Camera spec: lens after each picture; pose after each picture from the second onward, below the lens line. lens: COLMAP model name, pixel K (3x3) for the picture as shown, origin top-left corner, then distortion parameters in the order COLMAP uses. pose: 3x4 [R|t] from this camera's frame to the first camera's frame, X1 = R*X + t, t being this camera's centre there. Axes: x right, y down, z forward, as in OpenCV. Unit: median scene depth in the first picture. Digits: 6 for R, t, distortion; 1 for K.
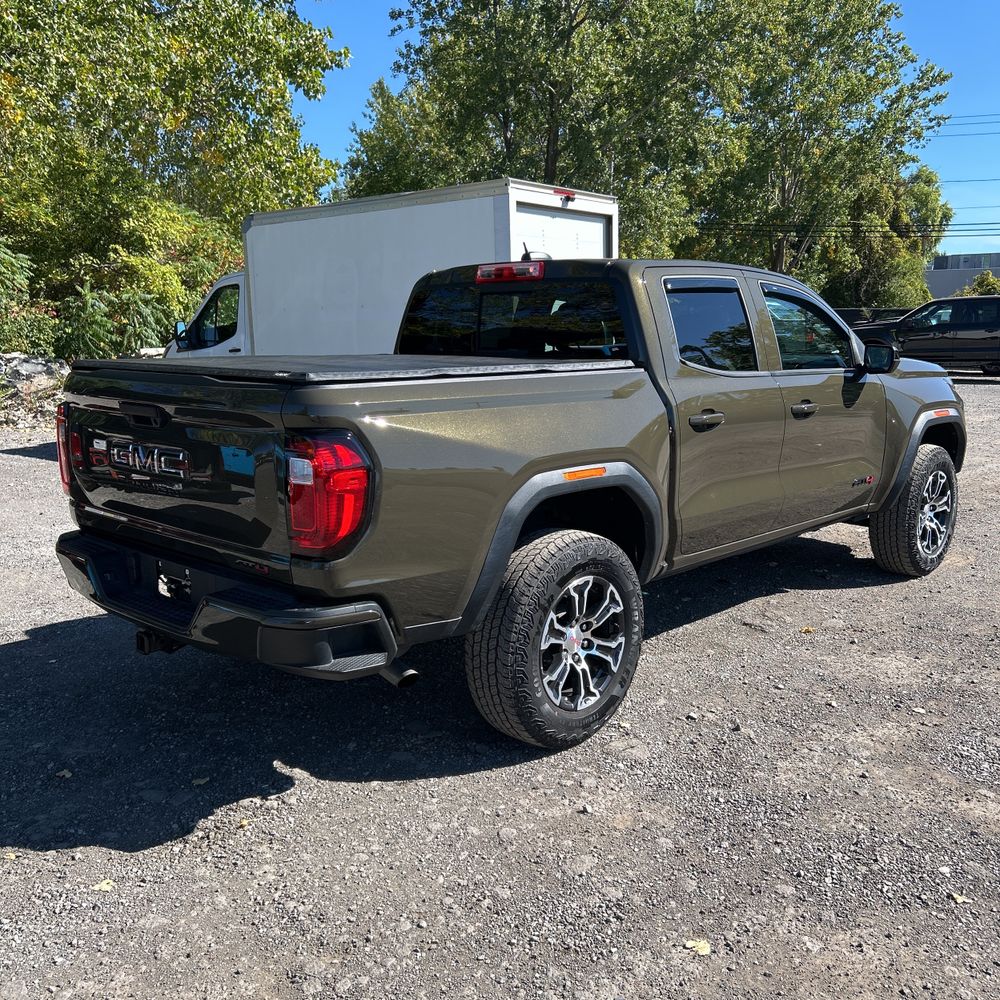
lens RADIAL K [[1009.5, 0, 500.0], [0, 1009.5, 500.0], [0, 0, 1]] dist [0.045703, -0.016598]
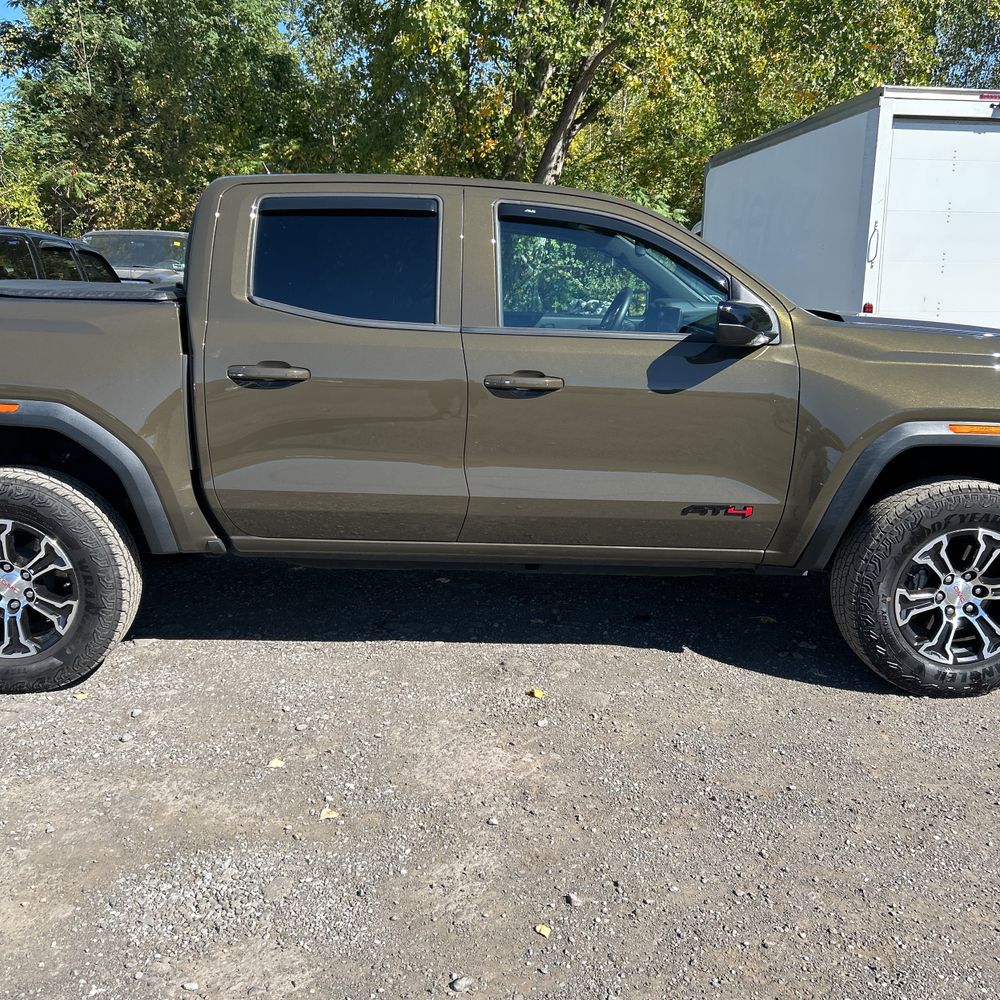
lens RADIAL K [[995.8, 0, 496.3], [0, 995.8, 515.4], [0, 0, 1]] dist [0.058475, -0.067490]
pose [[0.701340, 0.185085, -0.688379, 0.393511], [-0.146475, 0.982514, 0.114936, -0.038435], [0.697615, 0.020221, 0.716187, 0.245591]]
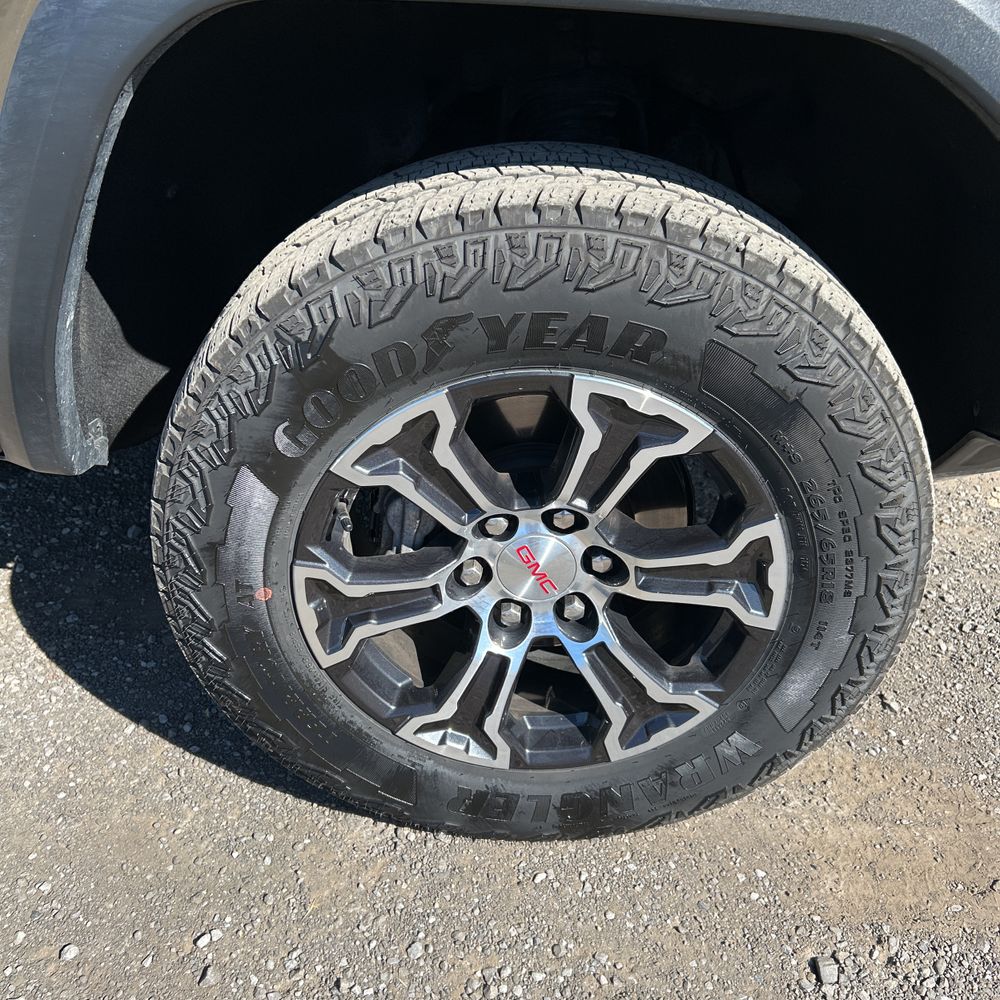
lens RADIAL K [[998.8, 0, 484.0], [0, 998.8, 496.9], [0, 0, 1]] dist [0.105639, -0.196699]
pose [[0.659266, 0.422246, -0.622155, 0.325194], [-0.166032, 0.888758, 0.427250, -0.045248], [0.733350, -0.178374, 0.656034, 0.552382]]
